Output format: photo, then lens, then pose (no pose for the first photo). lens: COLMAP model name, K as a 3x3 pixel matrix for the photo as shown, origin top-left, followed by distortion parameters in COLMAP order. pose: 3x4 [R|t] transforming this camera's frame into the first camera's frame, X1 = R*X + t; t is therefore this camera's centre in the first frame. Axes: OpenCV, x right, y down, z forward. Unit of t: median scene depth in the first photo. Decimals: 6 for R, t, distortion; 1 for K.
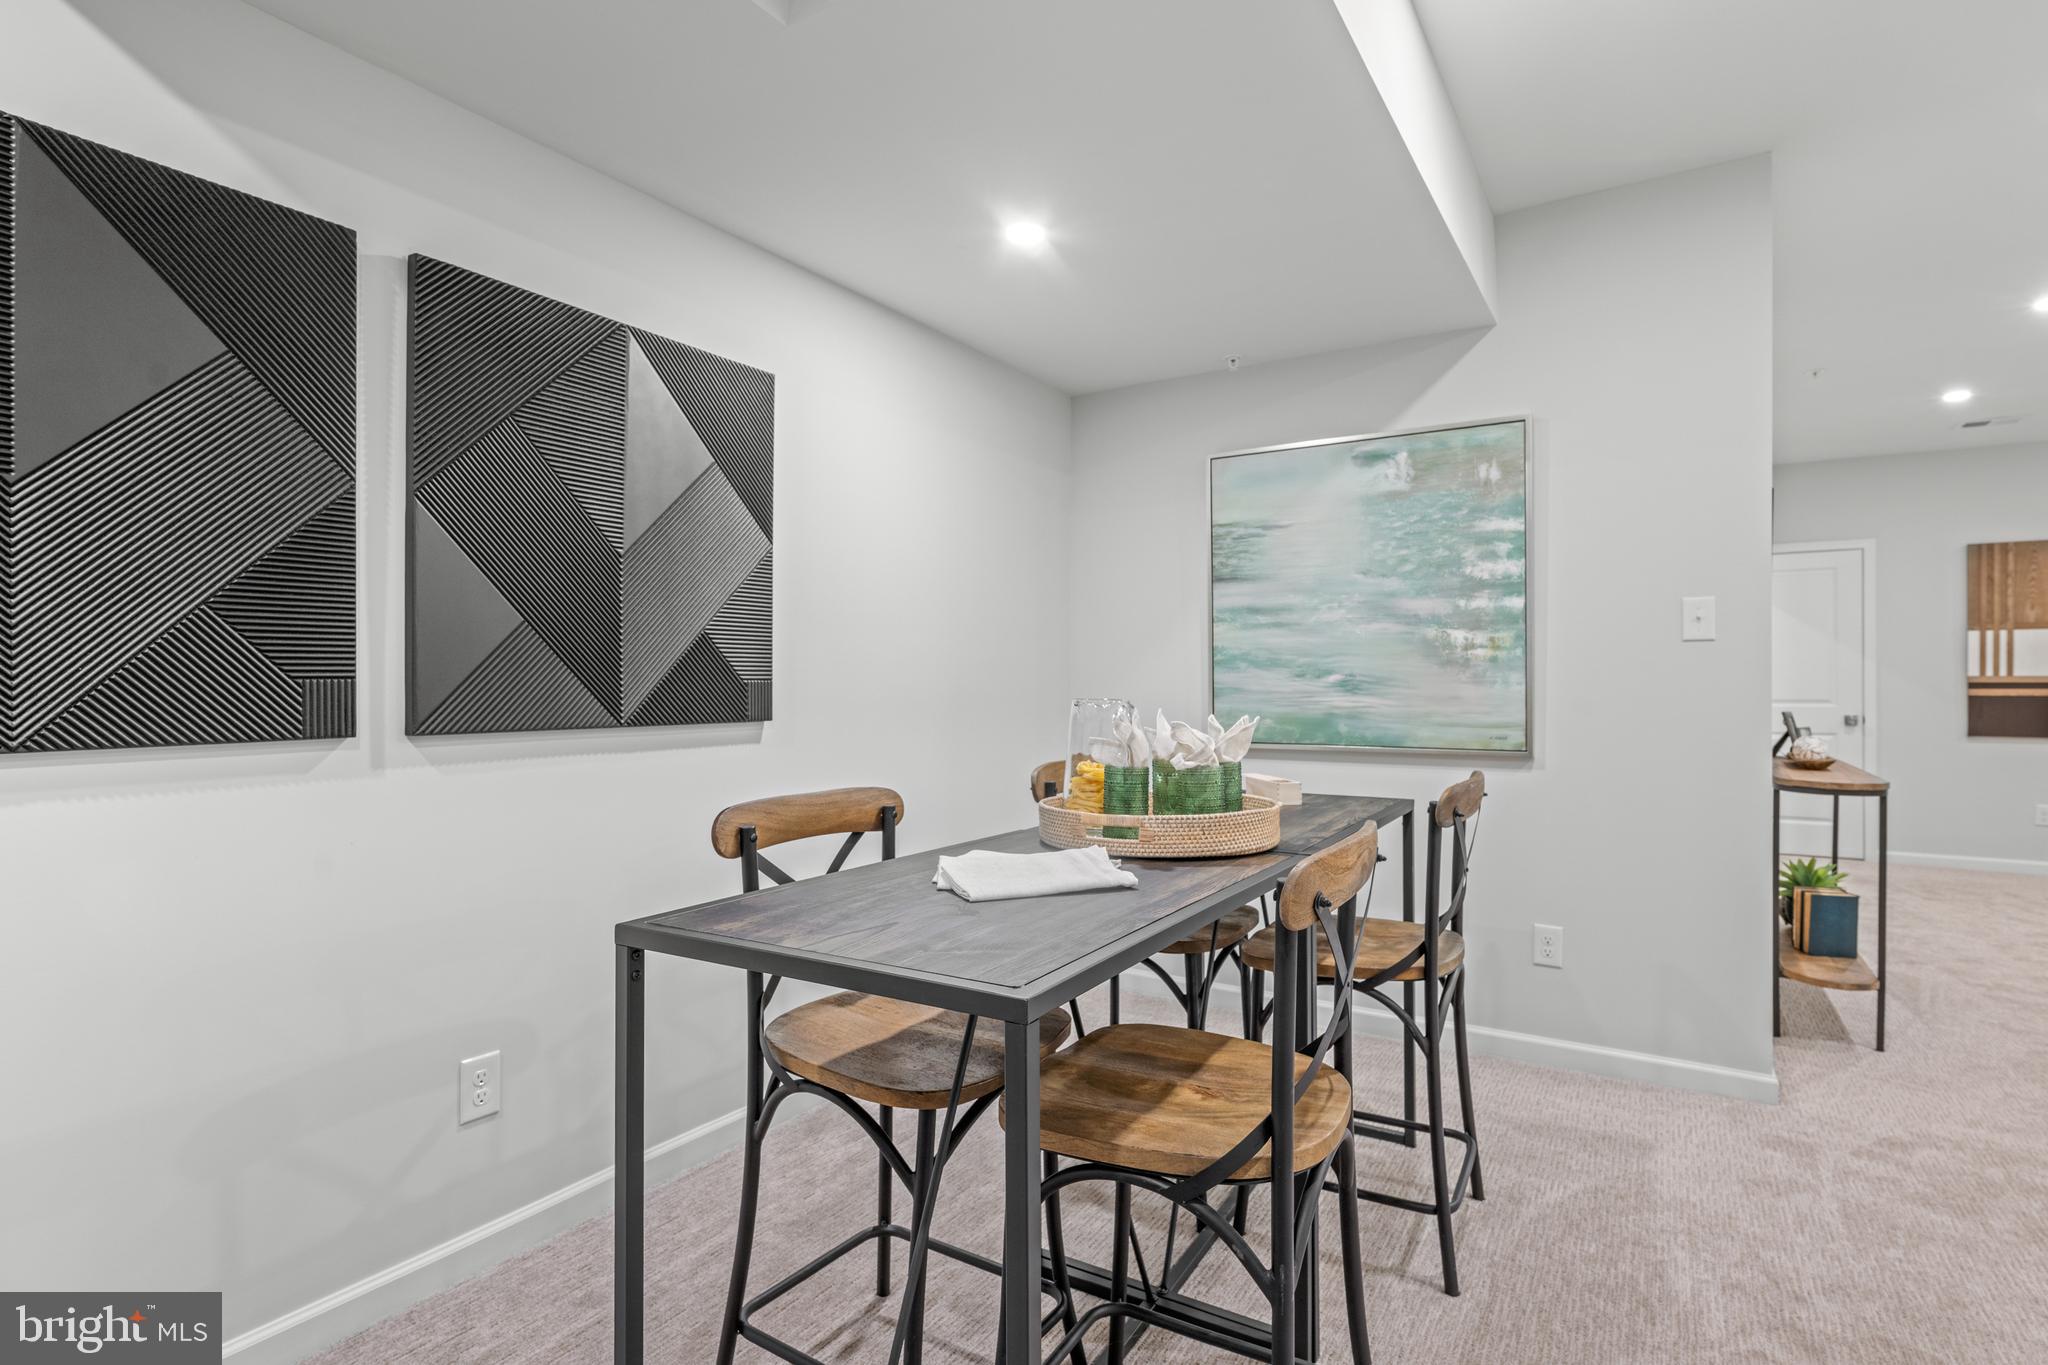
lens RADIAL K [[1009.8, 0, 1023.8], [0, 1009.8, 681.8], [0, 0, 1]] dist [-0.000014, 0.000103]
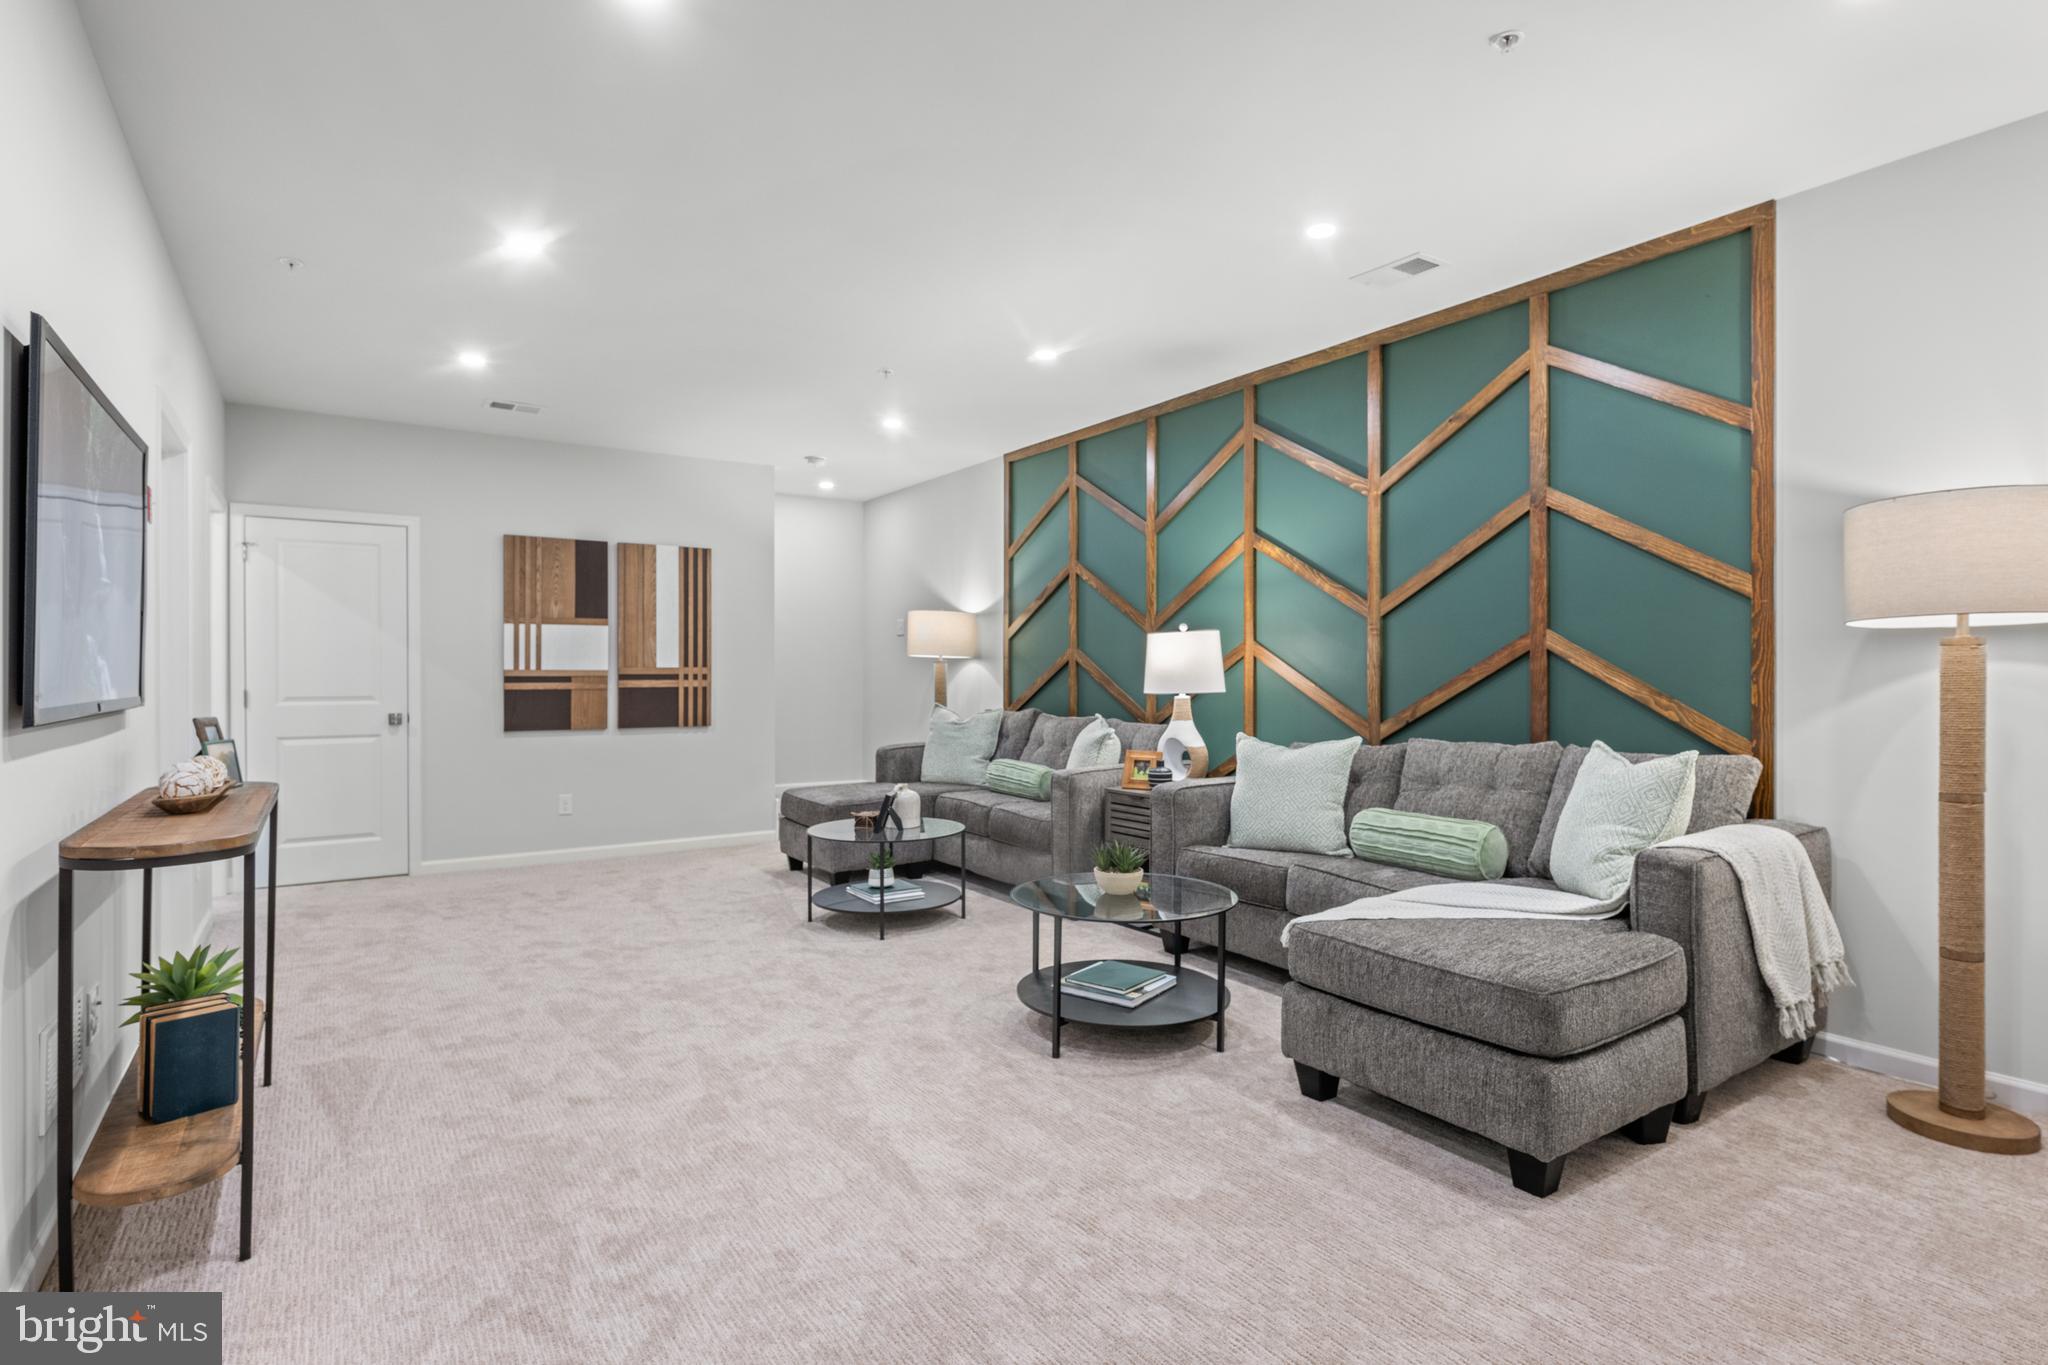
lens RADIAL K [[1009.8, 0, 1023.6], [0, 1009.8, 676.5], [0, 0, 1]] dist [-0.000014, 0.000103]
pose [[0.392793, 0.000266, 0.919627, 0.238246], [0.000043, 1.000000, -0.000307, 0.001287], [-0.919627, 0.000160, 0.392793, 0.157889]]
